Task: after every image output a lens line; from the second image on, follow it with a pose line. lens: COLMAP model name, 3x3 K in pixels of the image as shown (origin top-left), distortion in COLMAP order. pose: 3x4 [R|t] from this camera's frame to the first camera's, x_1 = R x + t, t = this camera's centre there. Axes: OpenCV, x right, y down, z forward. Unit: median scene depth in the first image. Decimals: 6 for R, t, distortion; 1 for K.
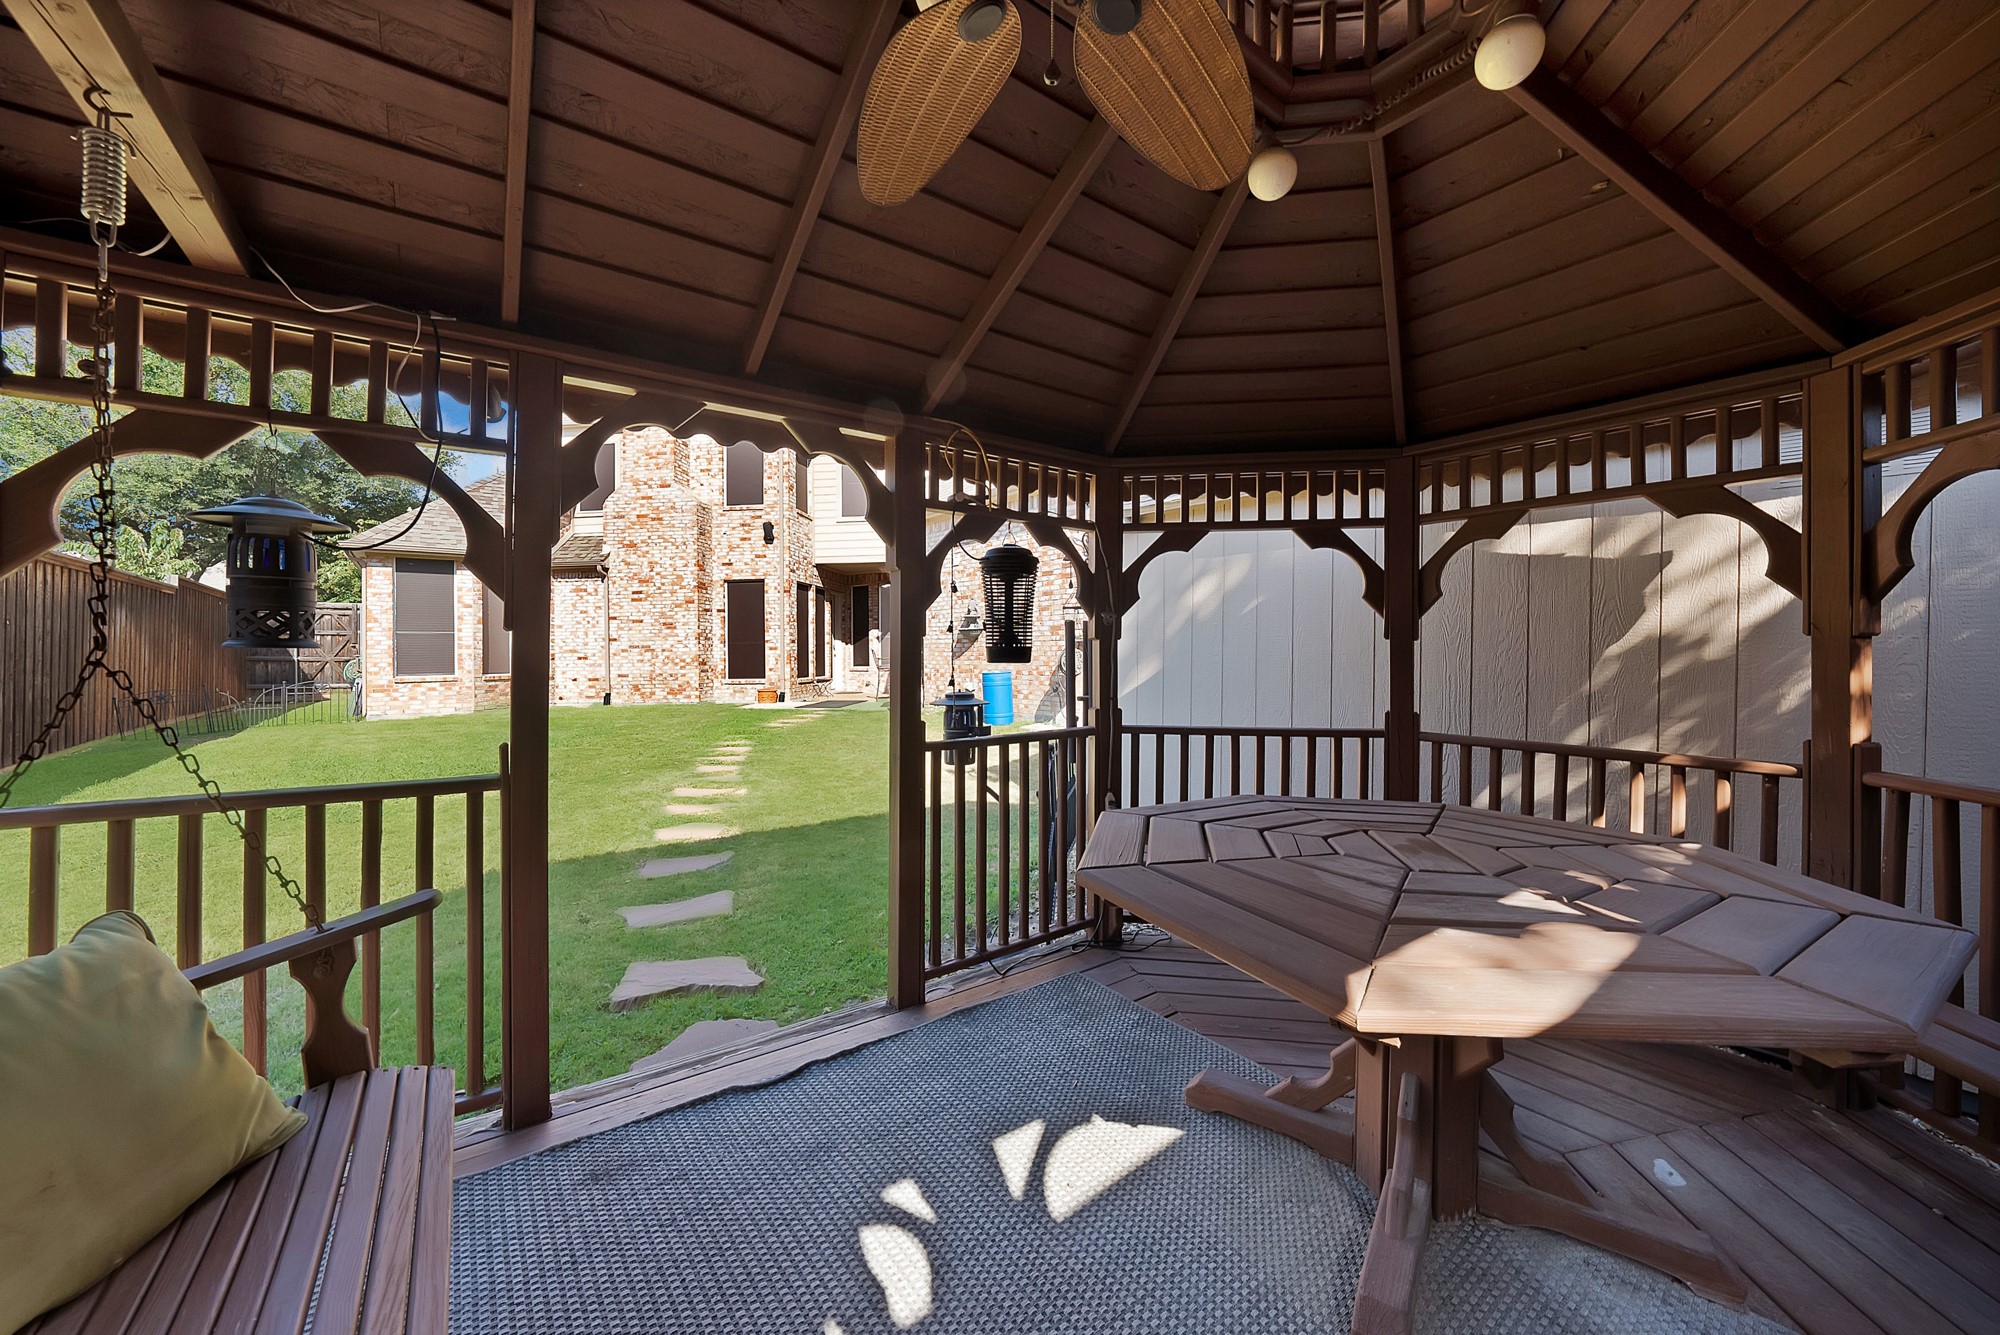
lens RADIAL K [[729.0, 0, 990.8], [0, 729.0, 661.3], [0, 0, 1]] dist [-0.000315, 0.000147]
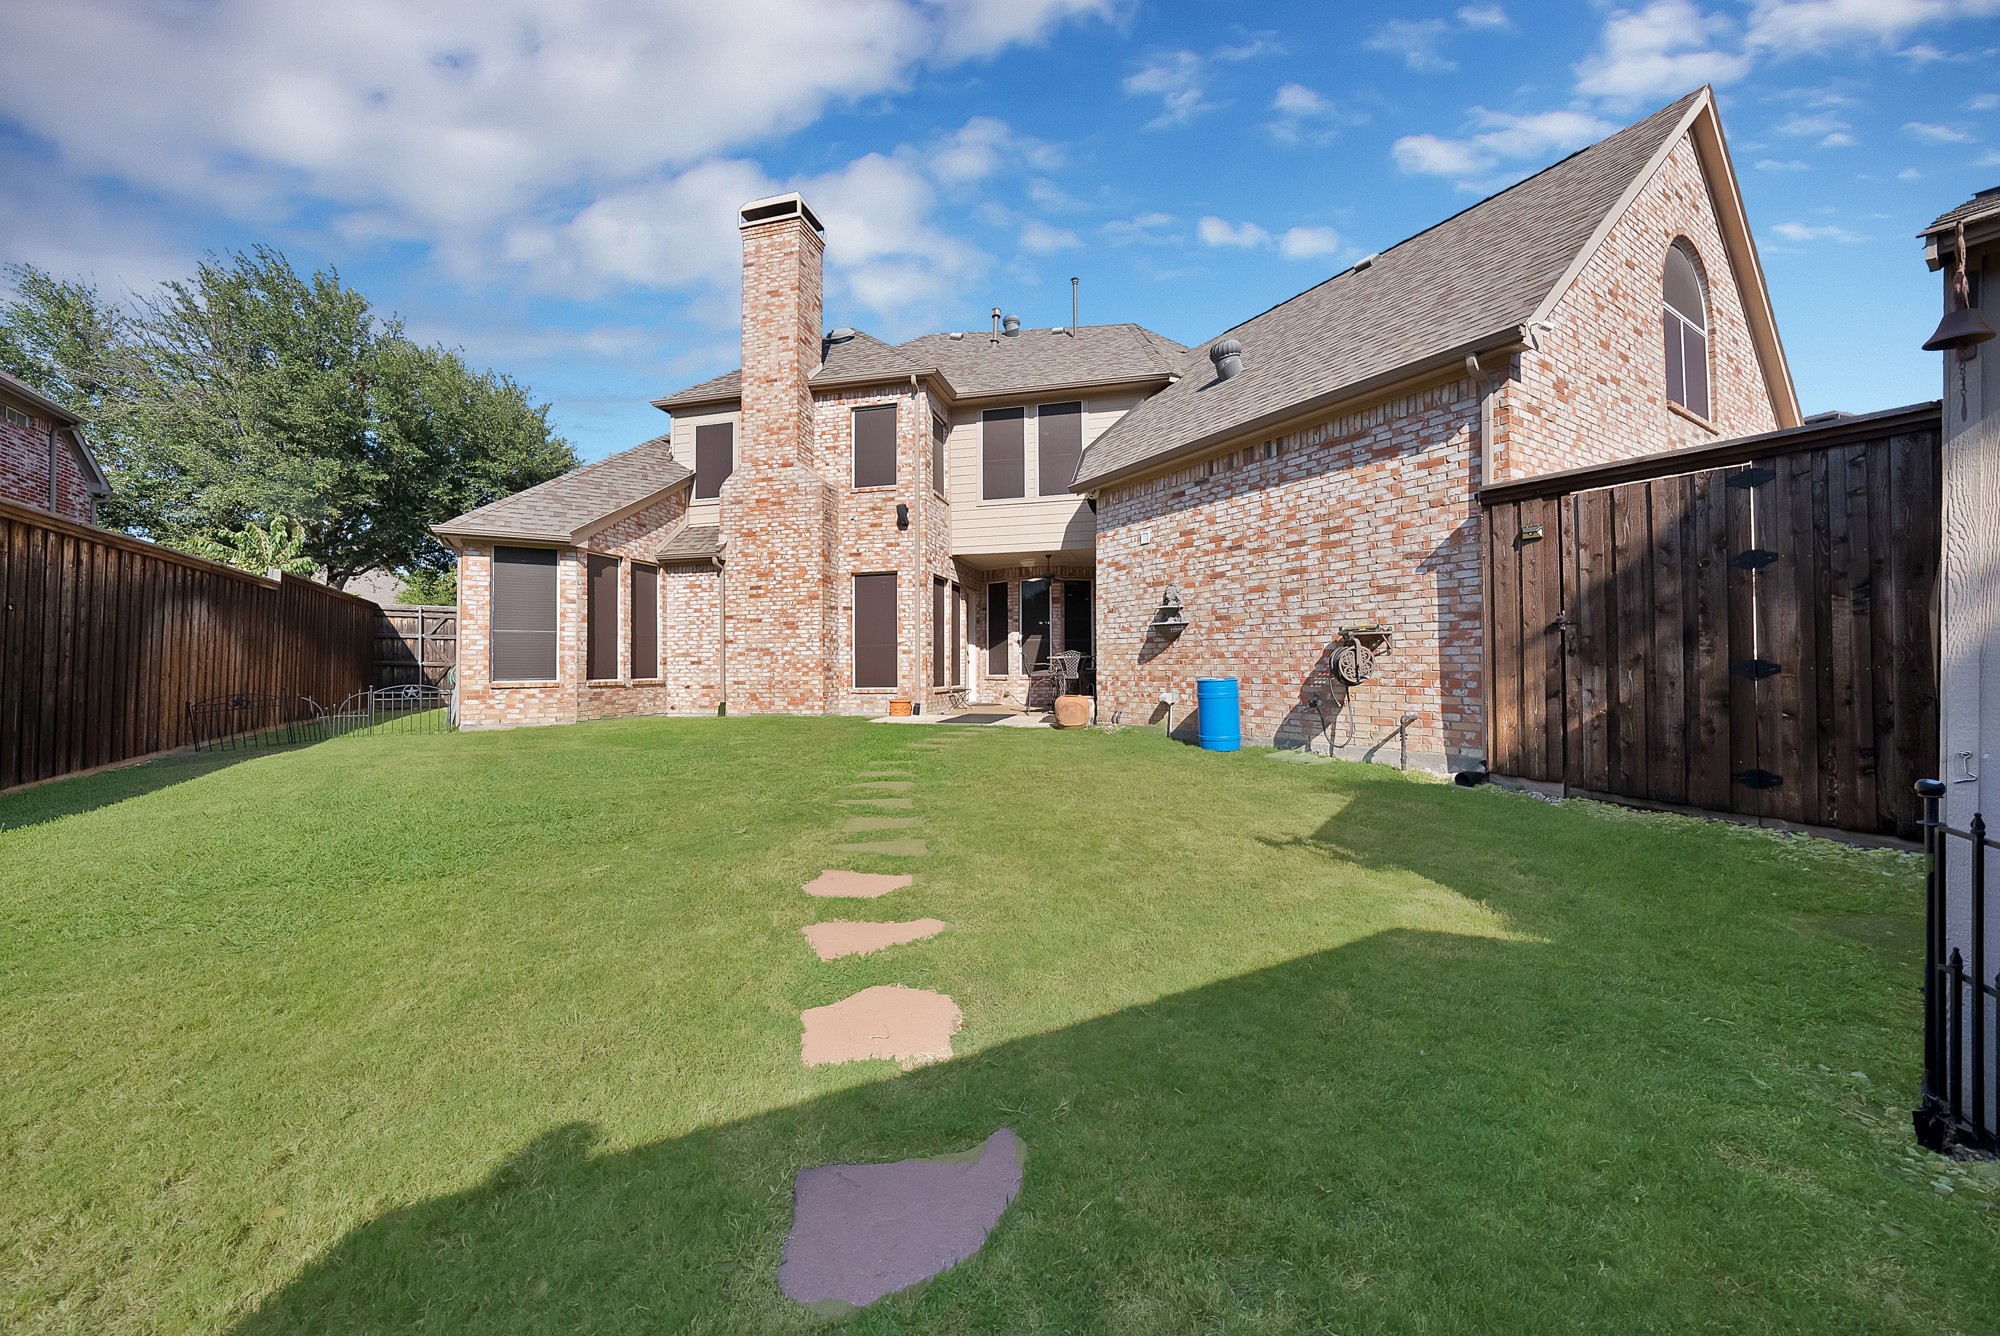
lens RADIAL K [[729.0, 0, 1005.5], [0, 729.0, 664.6], [0, 0, 1]] dist [-0.000315, 0.000147]
pose [[0.993086, 0.003594, -0.117331, -0.083499], [-0.004970, 0.999922, -0.011442, 0.006456], [0.117281, 0.011946, 0.993027, 0.165943]]
